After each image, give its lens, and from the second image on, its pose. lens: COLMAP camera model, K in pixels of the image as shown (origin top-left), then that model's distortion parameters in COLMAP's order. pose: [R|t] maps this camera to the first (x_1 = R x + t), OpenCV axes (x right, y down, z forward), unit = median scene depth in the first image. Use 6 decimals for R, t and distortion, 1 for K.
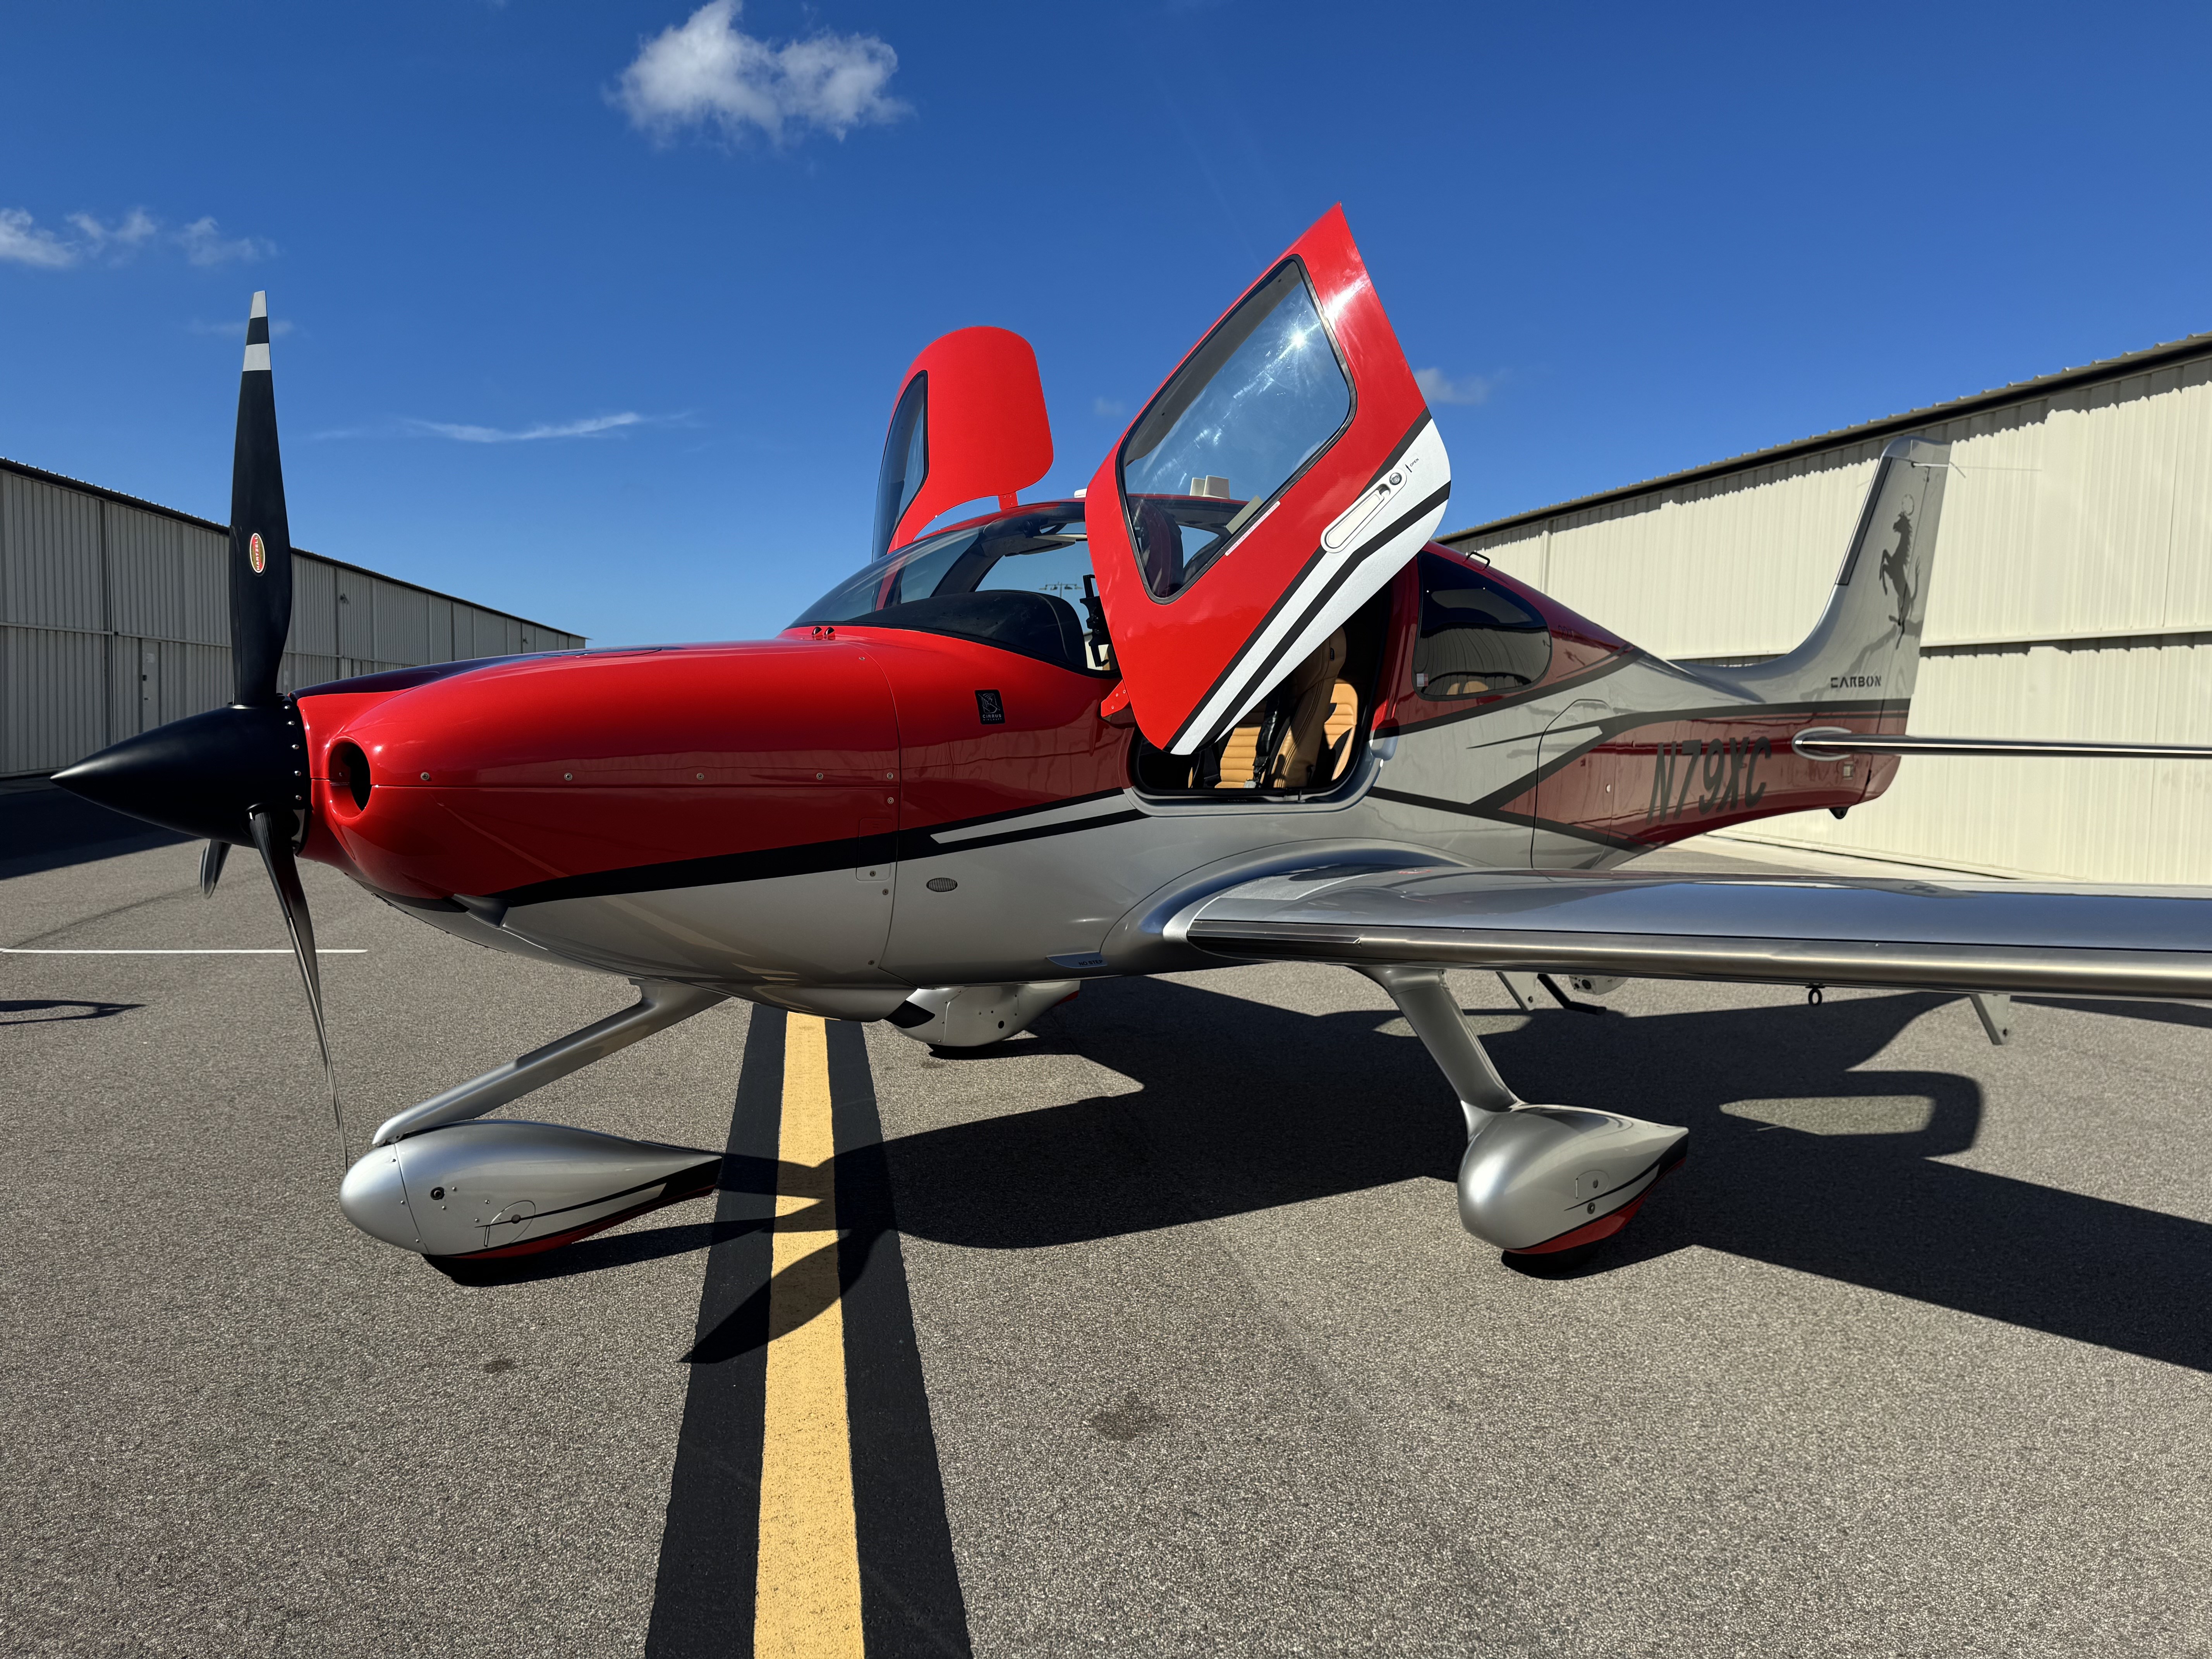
lens RADIAL K [[1546.1, 0, 1063.3], [0, 1546.1, 825.2], [0, 0, 1]] dist [0.035062, -0.046156]
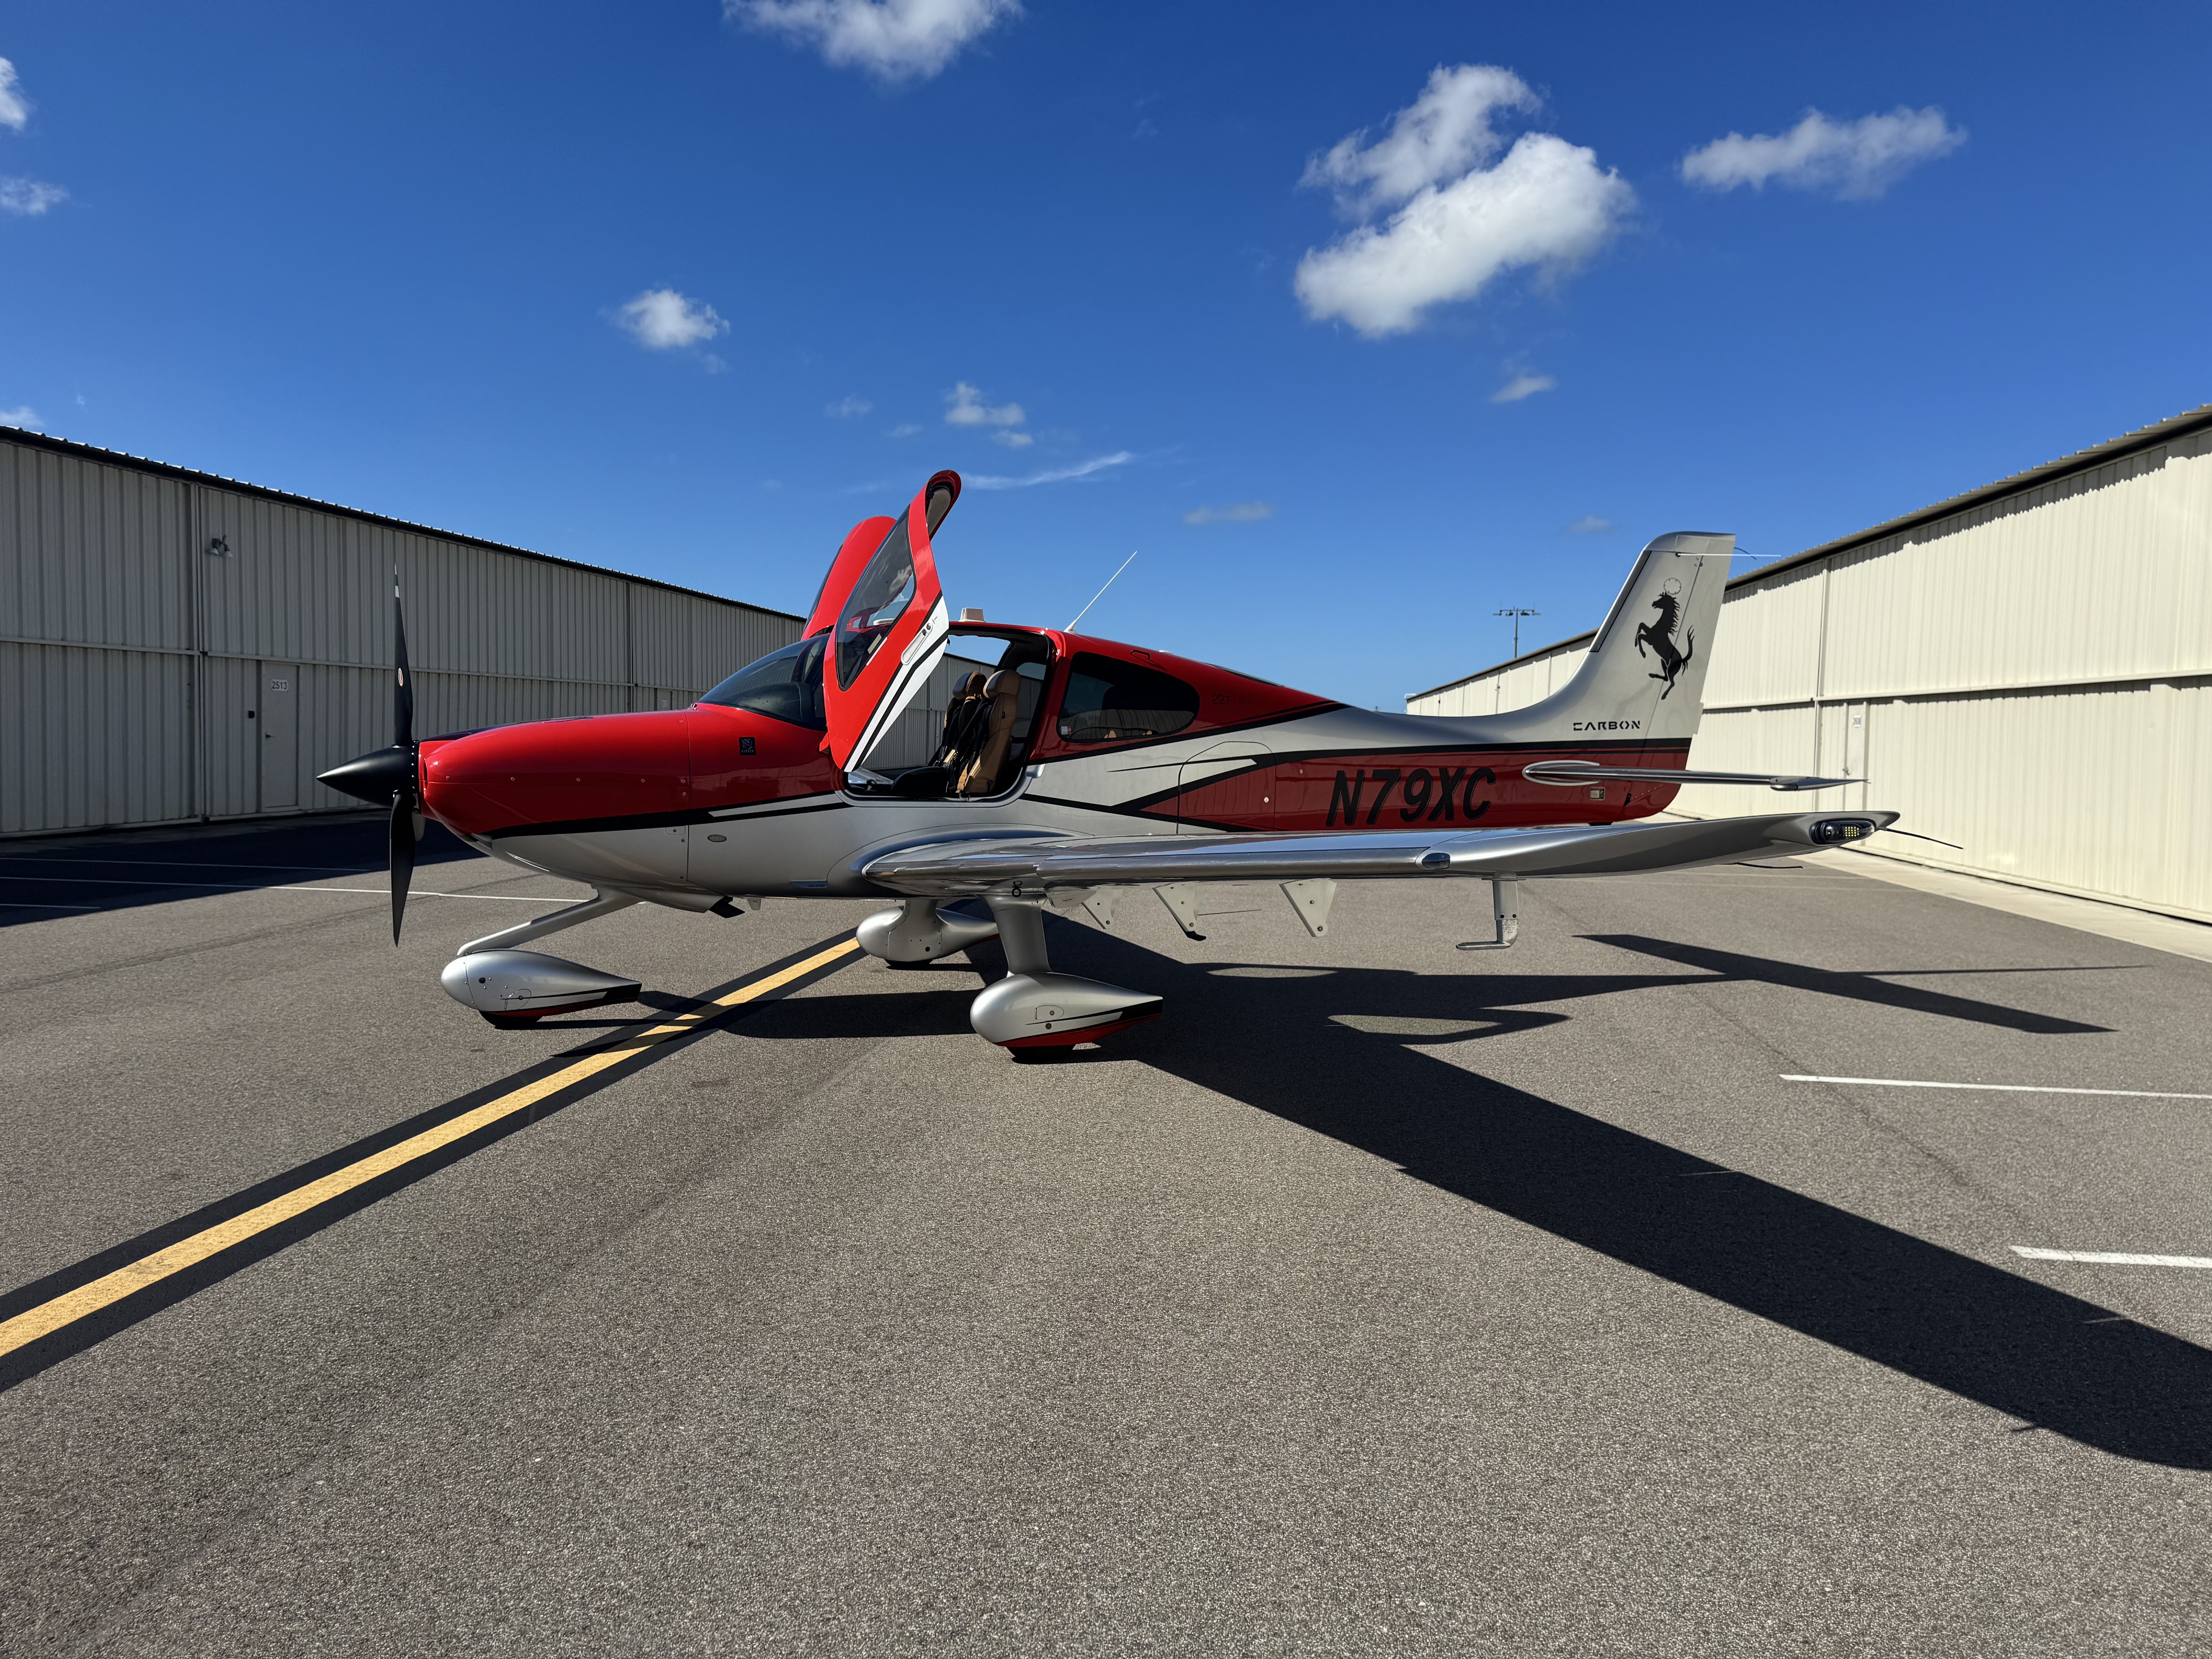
lens RADIAL K [[1546.1, 0, 1086.6], [0, 1546.1, 831.9], [0, 0, 1]] dist [0.035062, -0.046156]
pose [[0.958773, 0.019443, -0.283508, 0.859413], [-0.023214, 0.999681, -0.009949, 0.036785], [0.283224, 0.016120, 0.958918, -0.685923]]
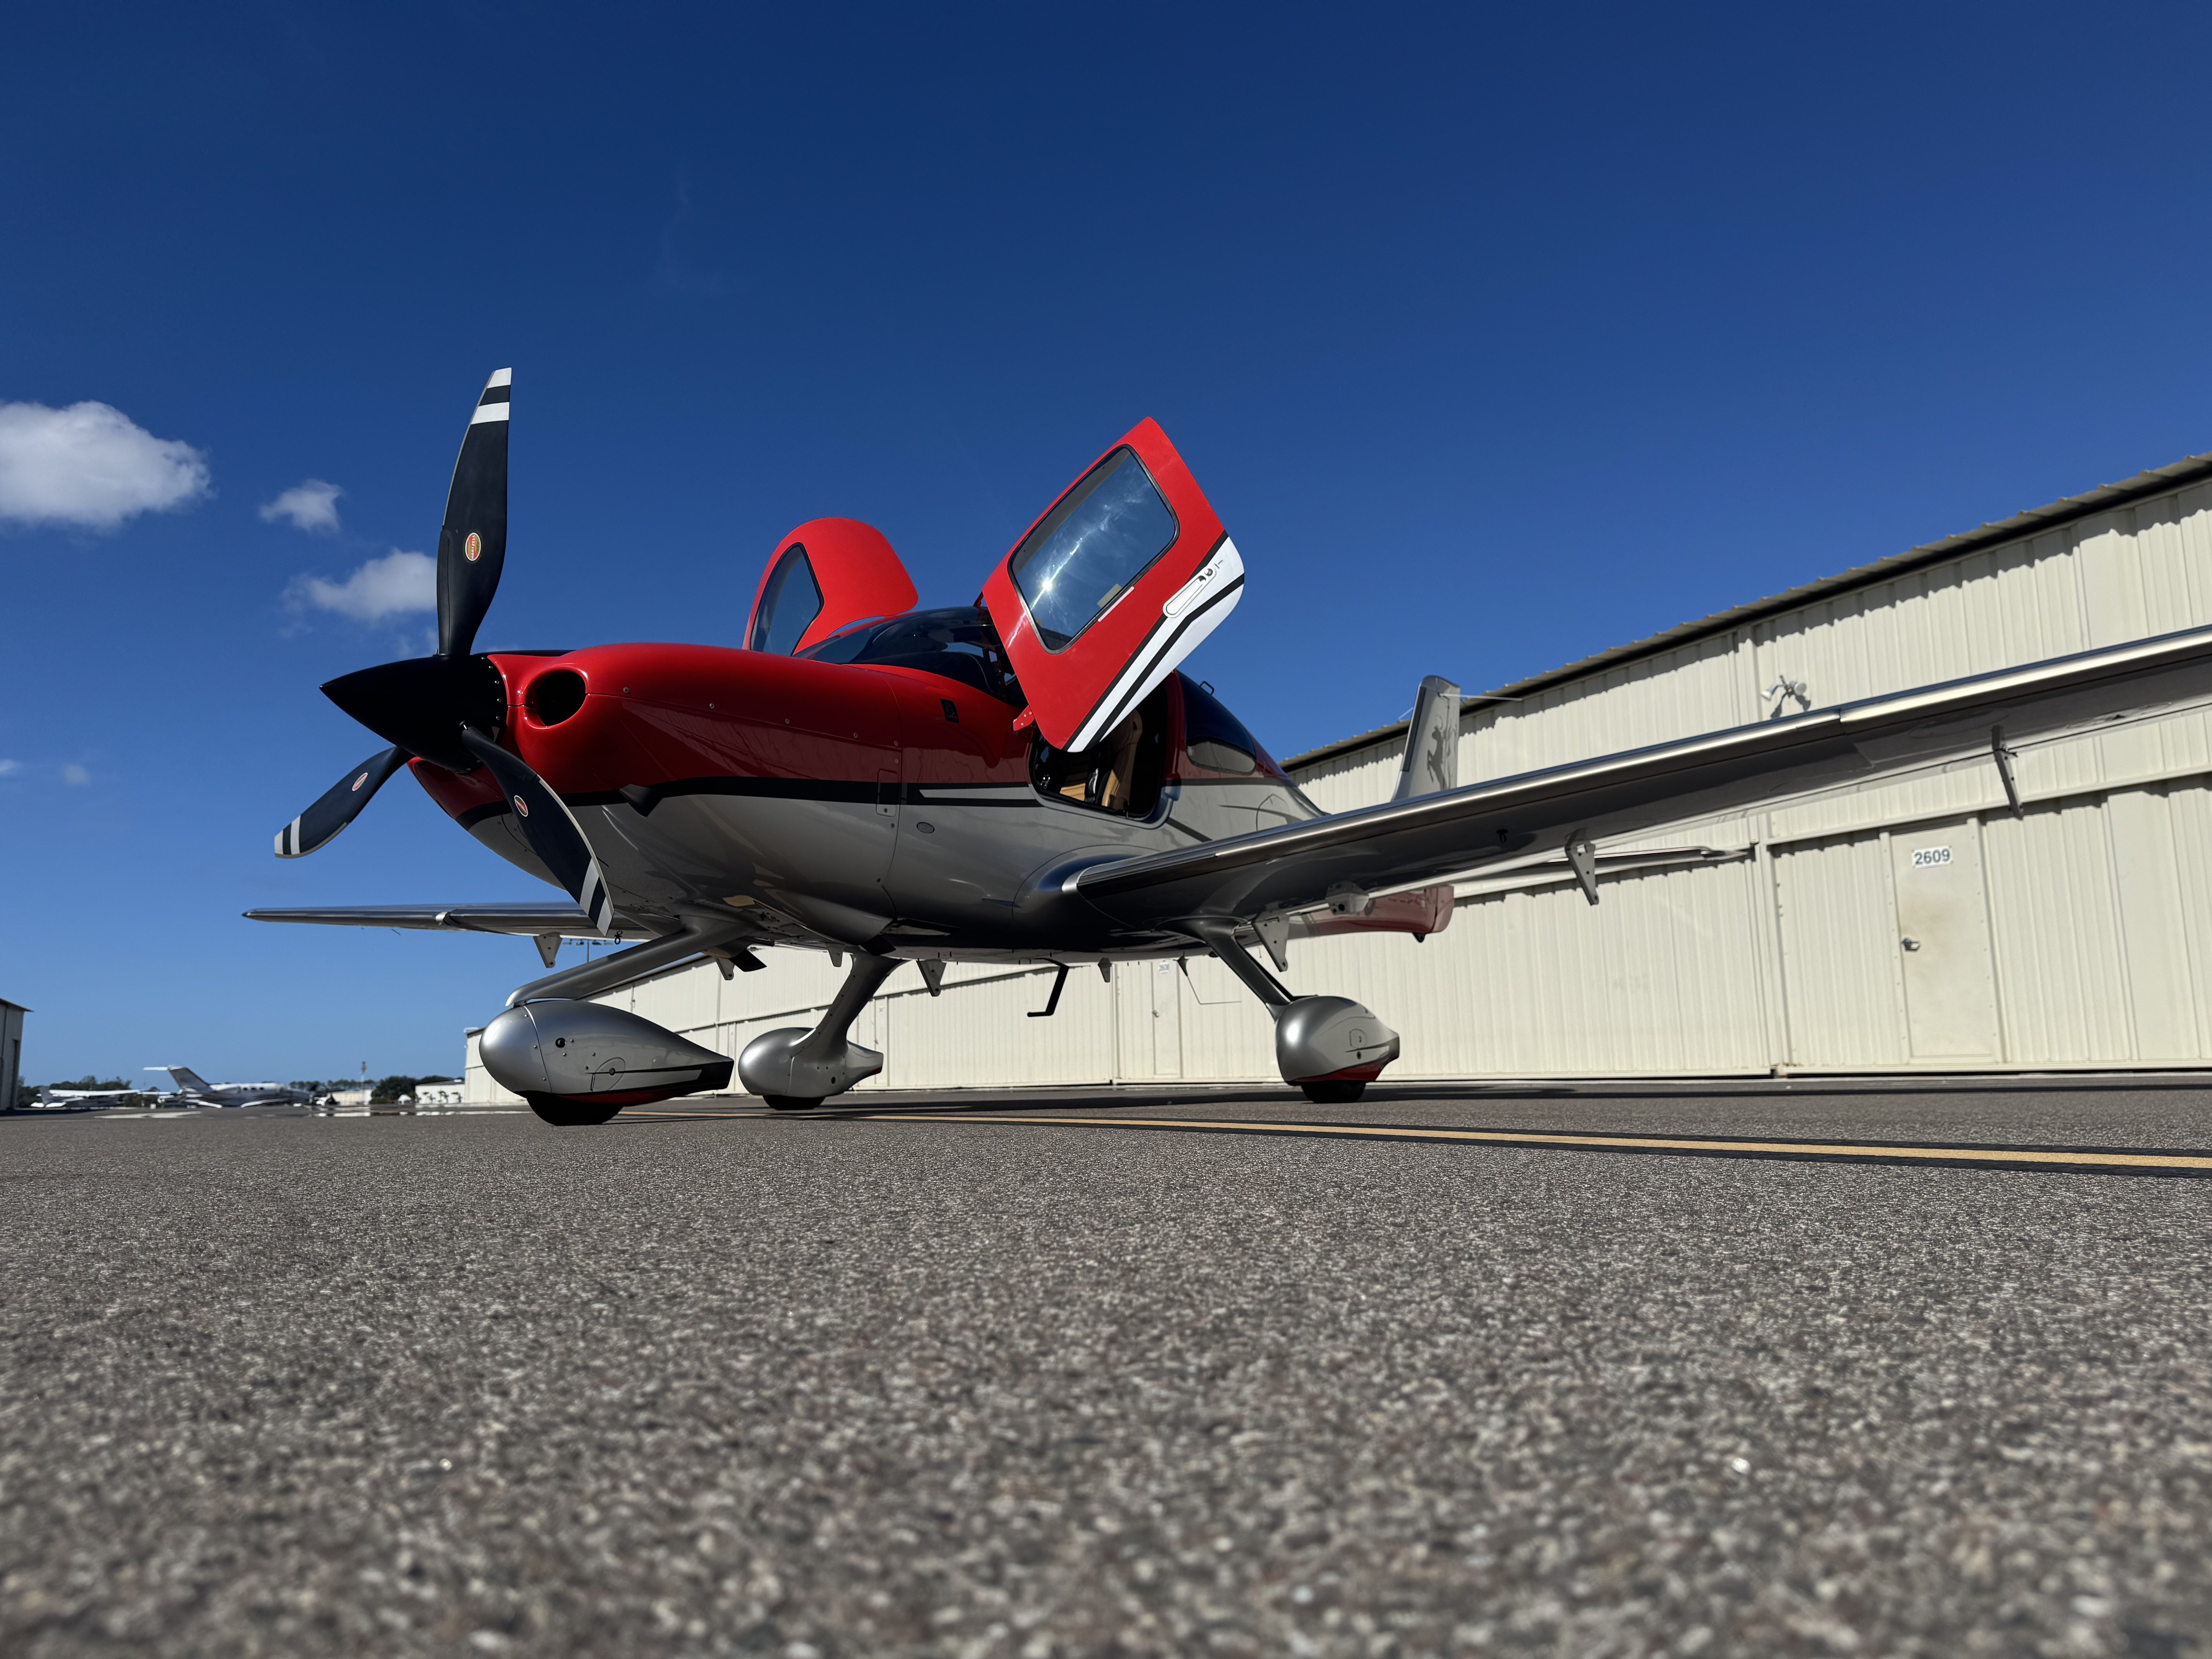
lens RADIAL K [[1546.1, 0, 1105.9], [0, 1546.1, 823.7], [0, 0, 1]] dist [0.035062, -0.046156]
pose [[0.948754, 0.013673, 0.315720, -0.344378], [0.059975, 0.973116, -0.222371, 0.335714], [-0.310273, 0.229911, 0.922427, -0.324957]]
